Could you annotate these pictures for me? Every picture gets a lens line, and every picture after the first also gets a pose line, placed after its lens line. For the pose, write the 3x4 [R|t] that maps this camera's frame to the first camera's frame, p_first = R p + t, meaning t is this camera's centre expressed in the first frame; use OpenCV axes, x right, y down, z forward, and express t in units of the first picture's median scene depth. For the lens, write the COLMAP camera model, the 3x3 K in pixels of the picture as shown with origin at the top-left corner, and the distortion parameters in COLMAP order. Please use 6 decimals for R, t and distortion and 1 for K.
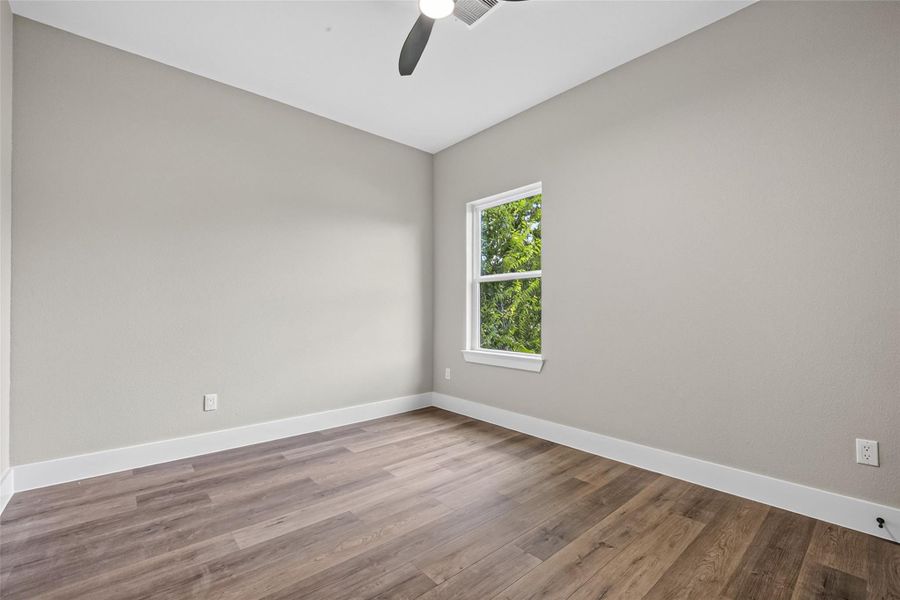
lens RADIAL K [[385.6, 0, 450.7], [0, 385.6, 304.4], [0, 0, 1]] dist [0.001086, -0.000489]
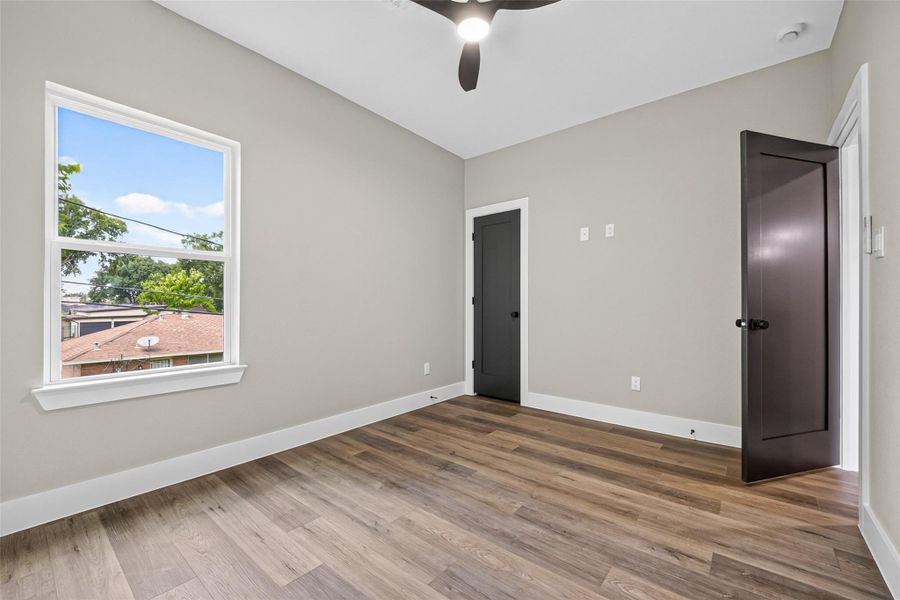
lens RADIAL K [[385.6, 0, 450.7], [0, 385.6, 304.4], [0, 0, 1]] dist [0.001086, -0.000489]
pose [[-0.172256, 0.002071, 0.985050, -0.851715], [-0.011923, 0.999920, -0.004187, 0.016241], [-0.984980, -0.012466, -0.172218, 0.952266]]
